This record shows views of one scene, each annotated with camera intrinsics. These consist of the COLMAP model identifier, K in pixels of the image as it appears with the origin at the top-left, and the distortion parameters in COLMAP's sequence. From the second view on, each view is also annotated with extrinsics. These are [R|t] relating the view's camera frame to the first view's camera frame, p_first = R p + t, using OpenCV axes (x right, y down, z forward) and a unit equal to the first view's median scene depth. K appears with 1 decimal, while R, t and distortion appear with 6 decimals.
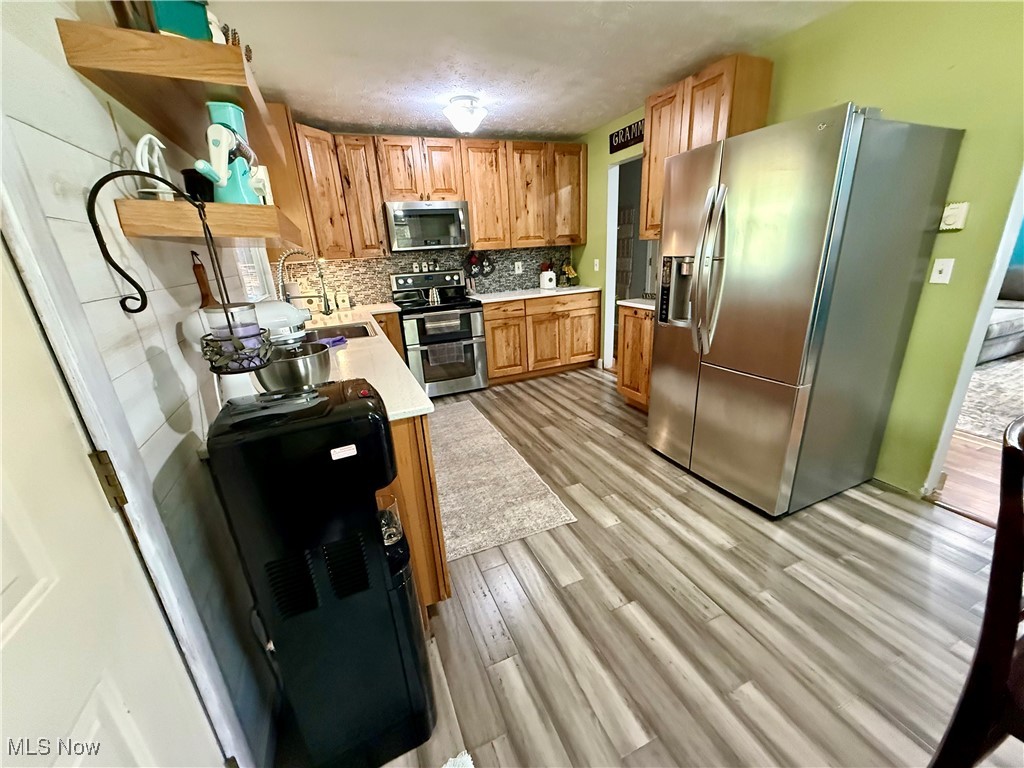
lens RADIAL K [[405.1, 0, 512.0], [0, 405.1, 384.0], [0, 0, 1]] dist [-0.001003, -0.000224]
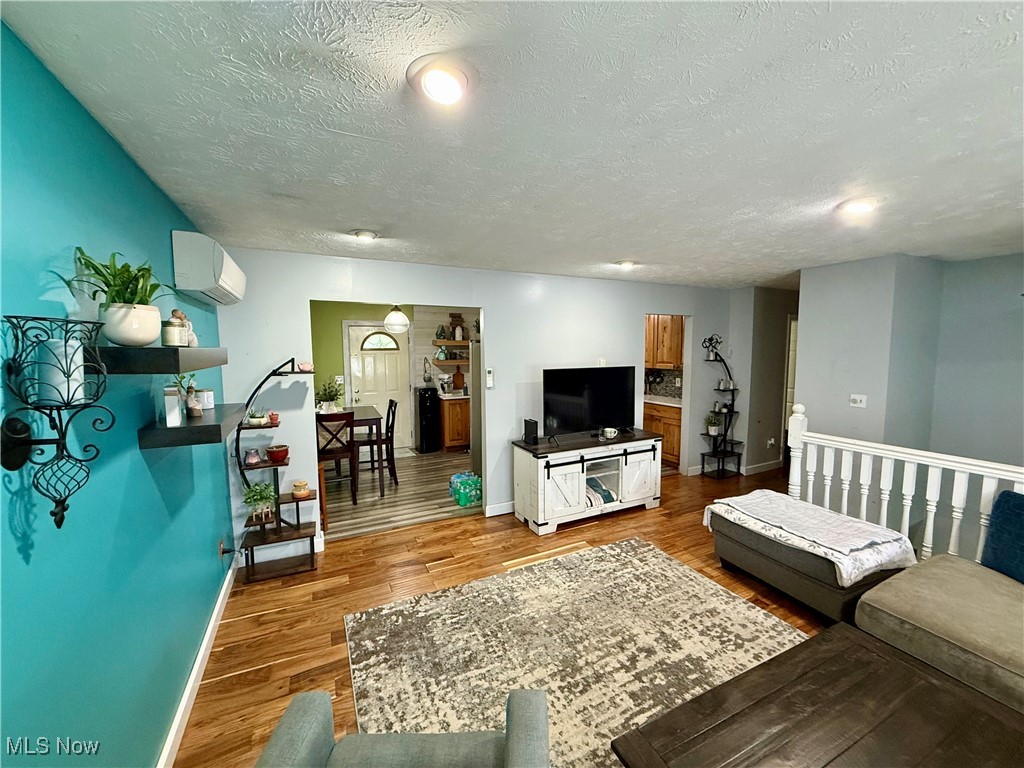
lens RADIAL K [[405.1, 0, 512.0], [0, 405.1, 384.0], [0, 0, 1]] dist [-0.001003, -0.000224]
pose [[0.047563, 0.142069, -0.988713, 3.200223], [-0.313643, 0.941896, 0.120254, -0.653559], [0.948349, 0.304383, 0.089358, 0.865299]]
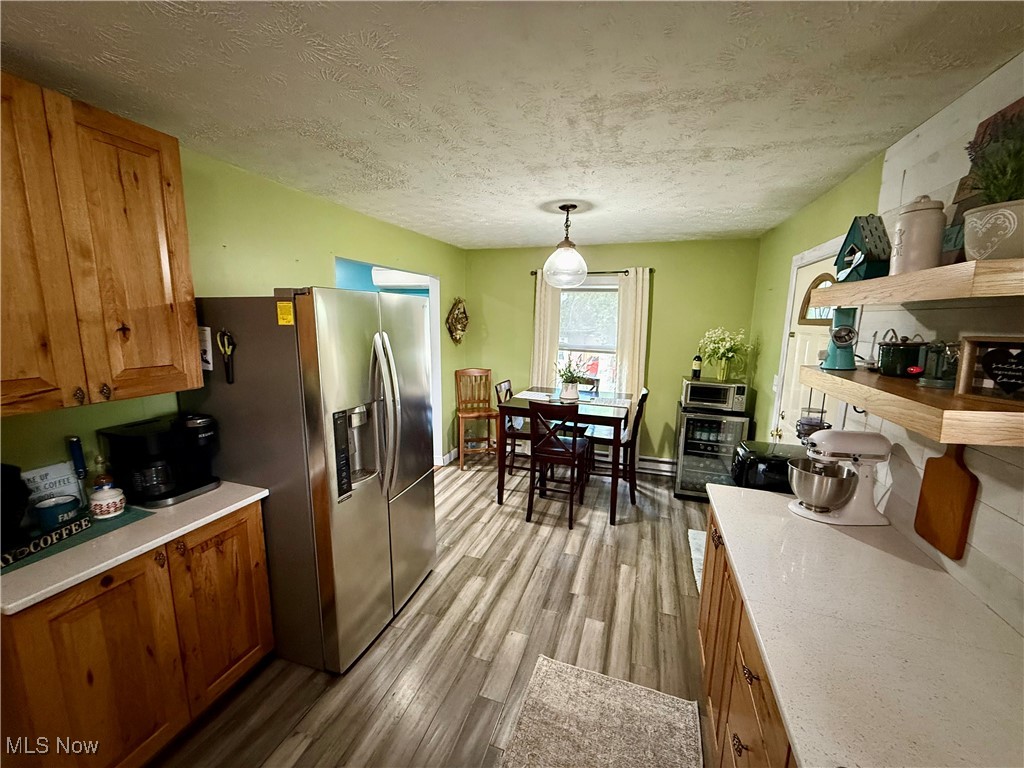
lens RADIAL K [[405.1, 0, 512.0], [0, 405.1, 384.0], [0, 0, 1]] dist [-0.001003, -0.000224]
pose [[-0.746699, -0.067069, 0.661772, -0.424529], [0.235907, 0.903527, 0.357752, -0.672929], [-0.621923, 0.423249, -0.658841, 1.544954]]
